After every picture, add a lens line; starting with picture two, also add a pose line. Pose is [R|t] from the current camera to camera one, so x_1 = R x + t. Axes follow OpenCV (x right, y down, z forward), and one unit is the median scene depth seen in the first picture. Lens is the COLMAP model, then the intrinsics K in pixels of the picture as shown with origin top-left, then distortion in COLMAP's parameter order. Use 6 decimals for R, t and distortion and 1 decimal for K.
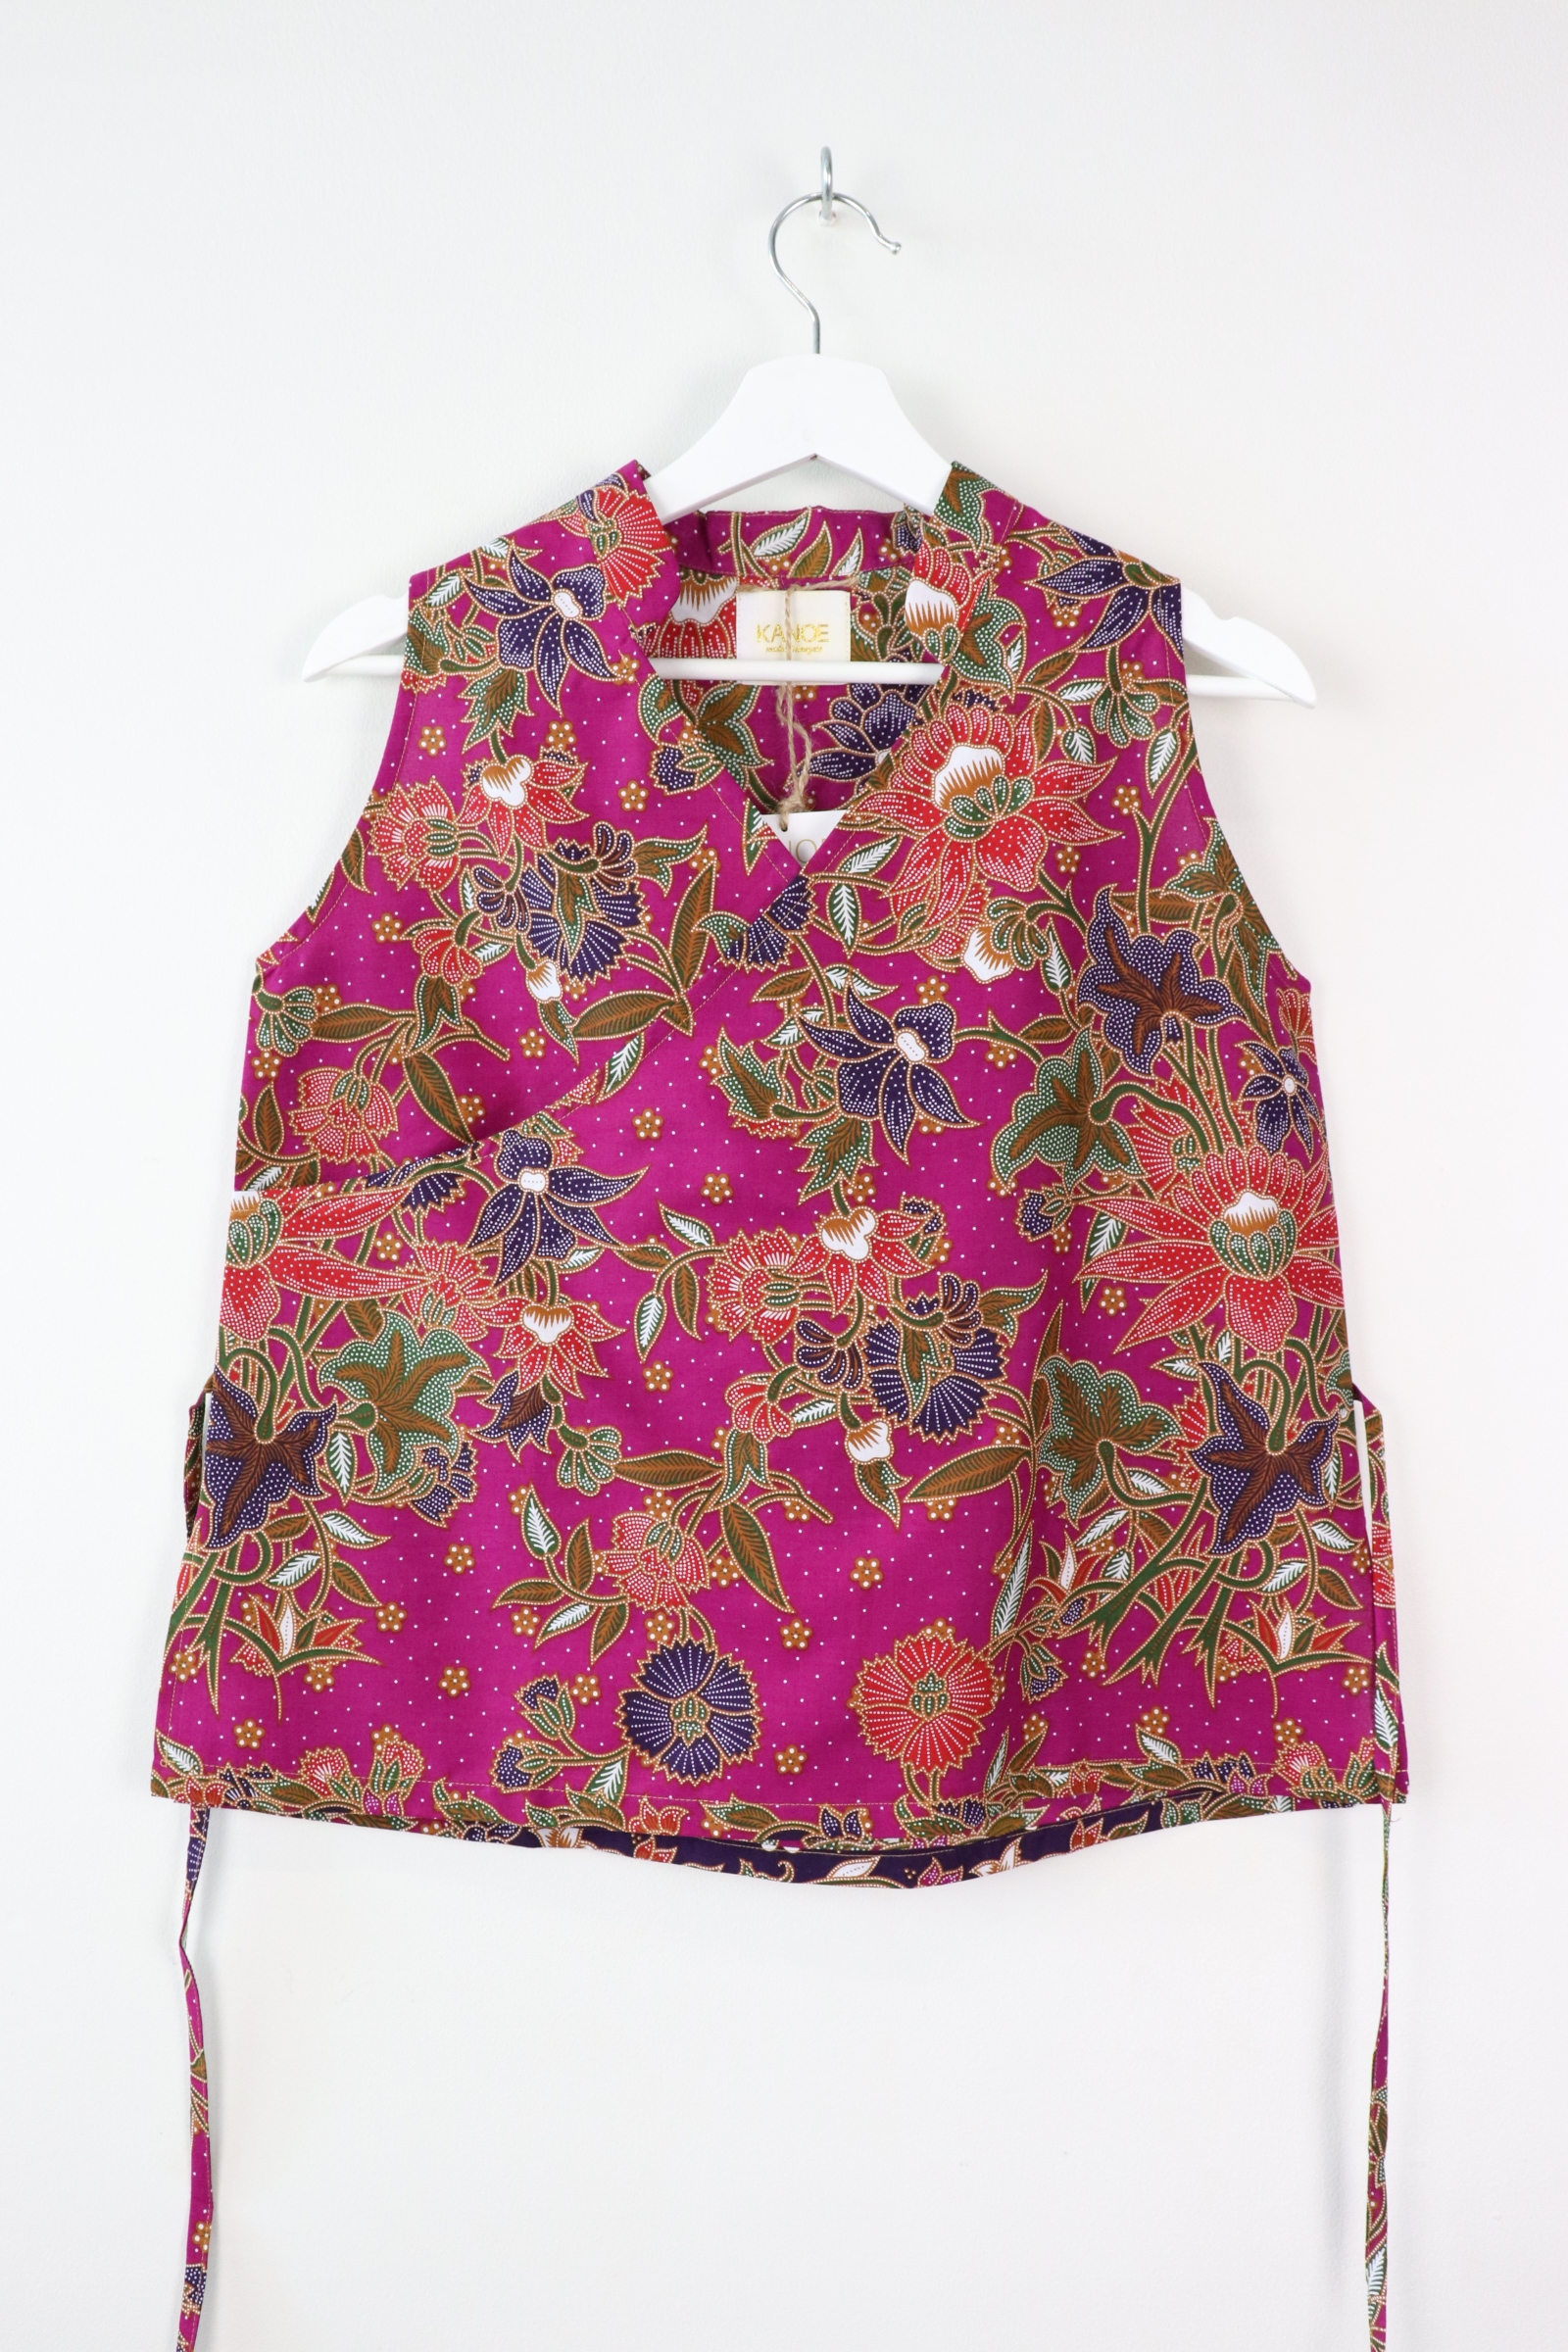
lens RADIAL K [[2075.6, 0, 808.8], [0, 2075.6, 1154.7], [0, 0, 1]] dist [-0.220768, 0.209859]
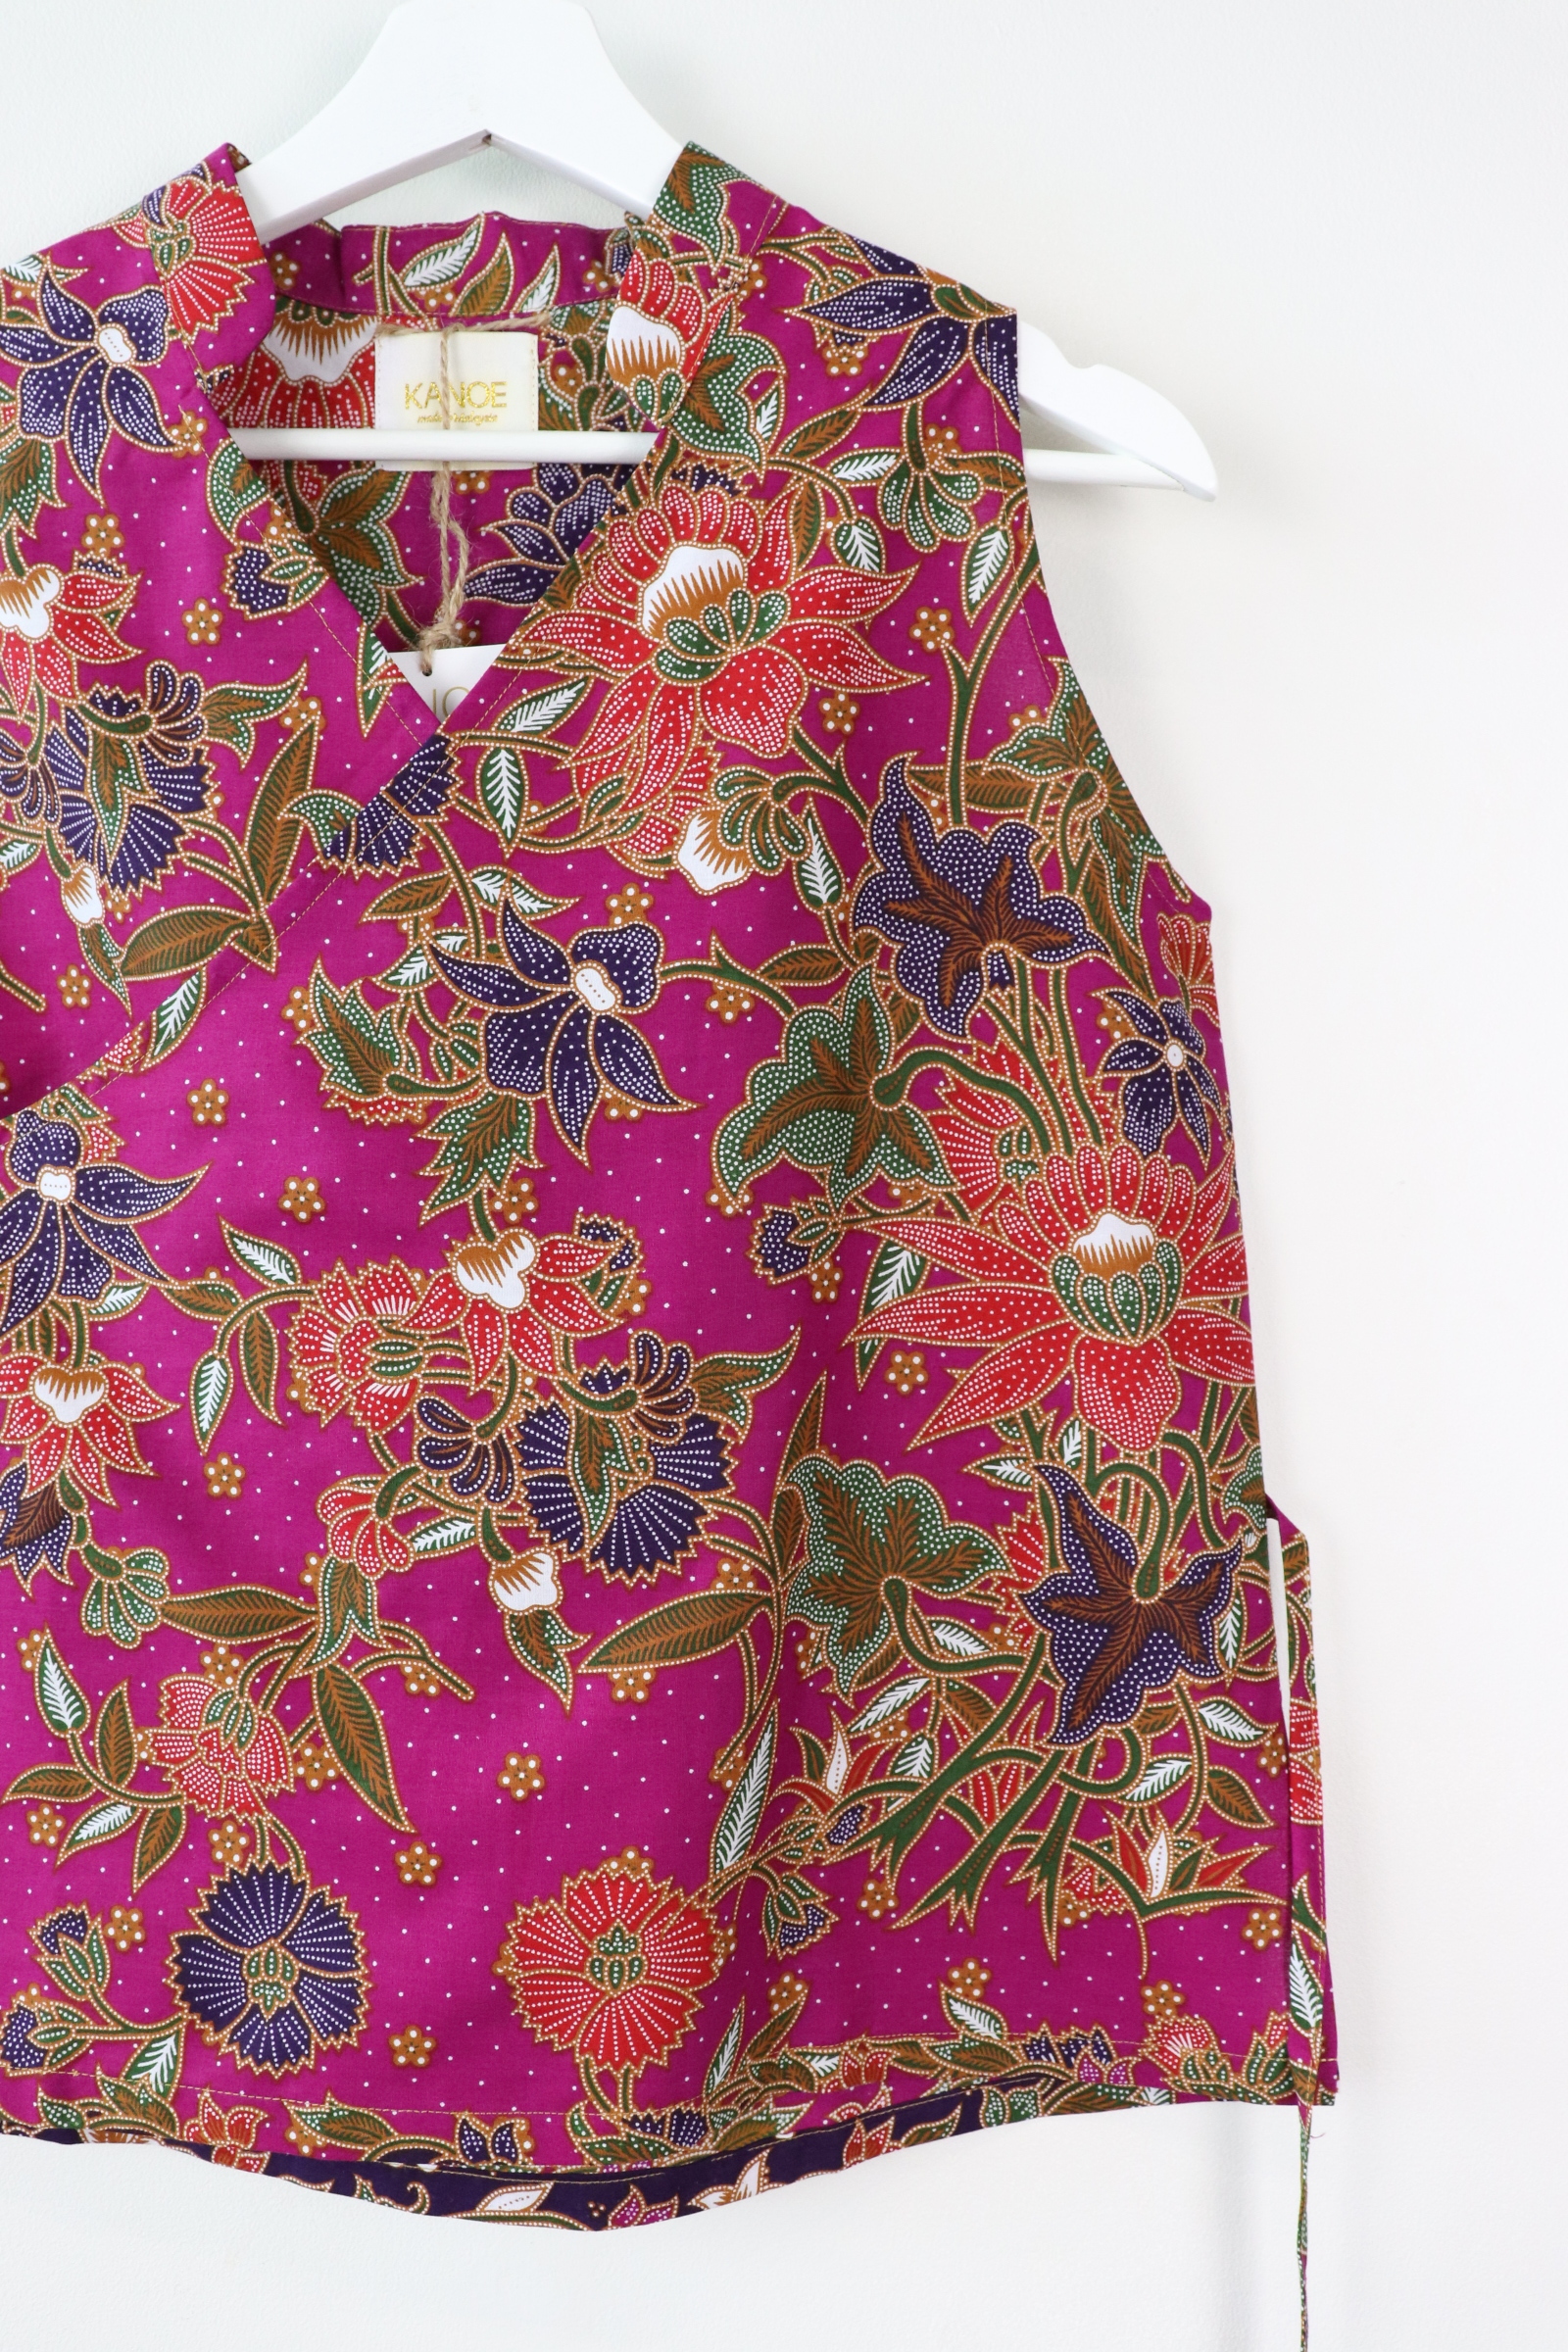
lens RADIAL K [[2075.6, 0, 808.8], [0, 2075.6, 1154.7], [0, 0, 1]] dist [-0.220768, 0.209859]
pose [[0.999901, 0.009950, 0.009978, 0.110116], [-0.009934, 0.999949, -0.001621, 0.001334], [-0.009993, 0.001522, 0.999949, 0.331116]]
